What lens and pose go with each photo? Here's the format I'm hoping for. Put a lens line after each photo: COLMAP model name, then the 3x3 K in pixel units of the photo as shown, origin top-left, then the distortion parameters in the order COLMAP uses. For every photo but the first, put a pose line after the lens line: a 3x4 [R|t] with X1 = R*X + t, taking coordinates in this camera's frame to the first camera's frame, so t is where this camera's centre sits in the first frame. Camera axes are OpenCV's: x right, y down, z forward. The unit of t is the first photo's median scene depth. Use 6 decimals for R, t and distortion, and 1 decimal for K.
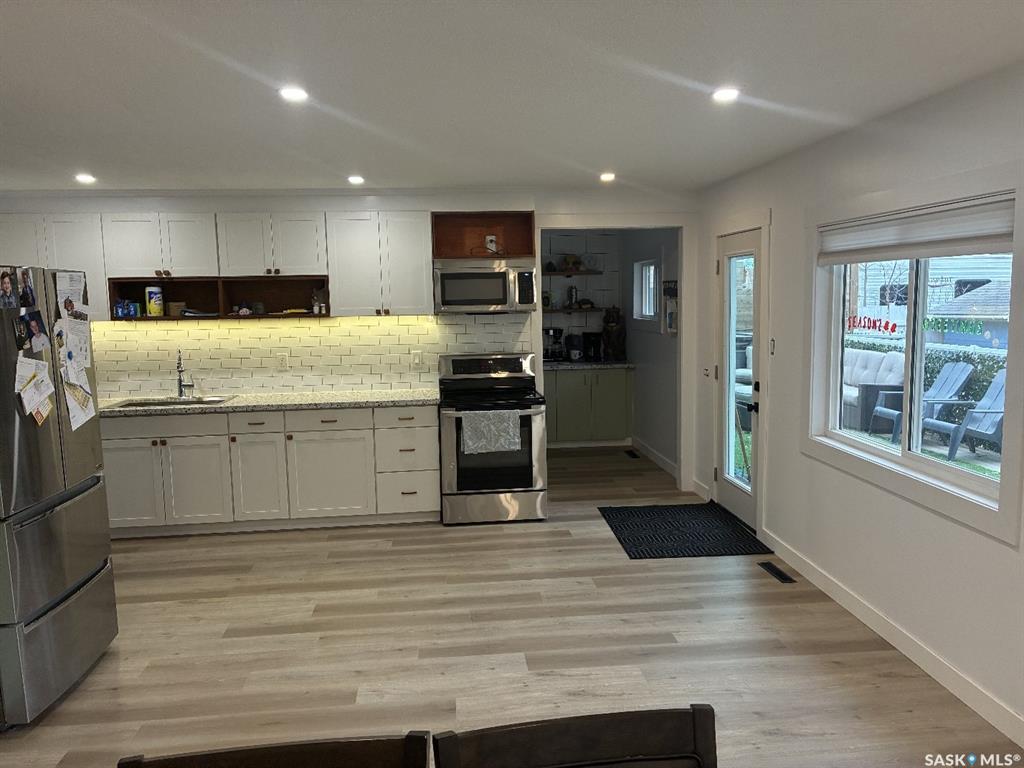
lens RADIAL K [[784.4, 0, 515.5], [0, 784.4, 380.7], [0, 0, 1]] dist [0.034846, -0.001239]
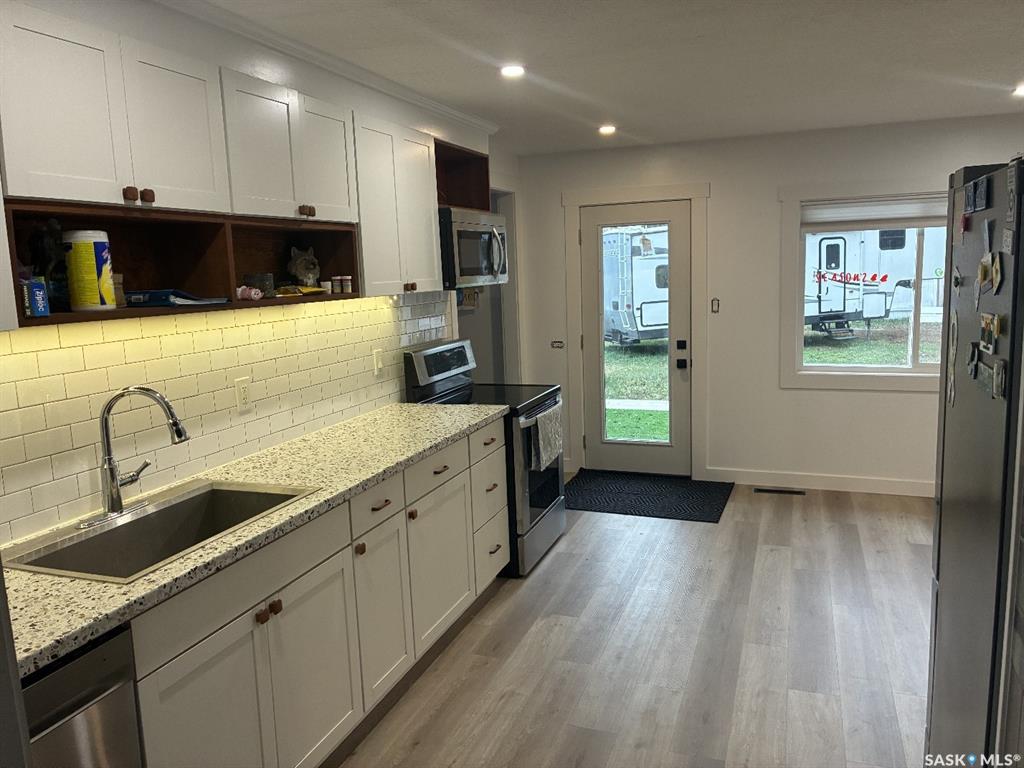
lens RADIAL K [[784.4, 0, 515.5], [0, 784.4, 380.7], [0, 0, 1]] dist [0.034846, -0.001239]
pose [[0.428363, -0.125052, 0.894912, -0.800574], [0.124677, 0.989085, 0.078533, -0.060059], [-0.894964, 0.077934, 0.439278, 0.745140]]
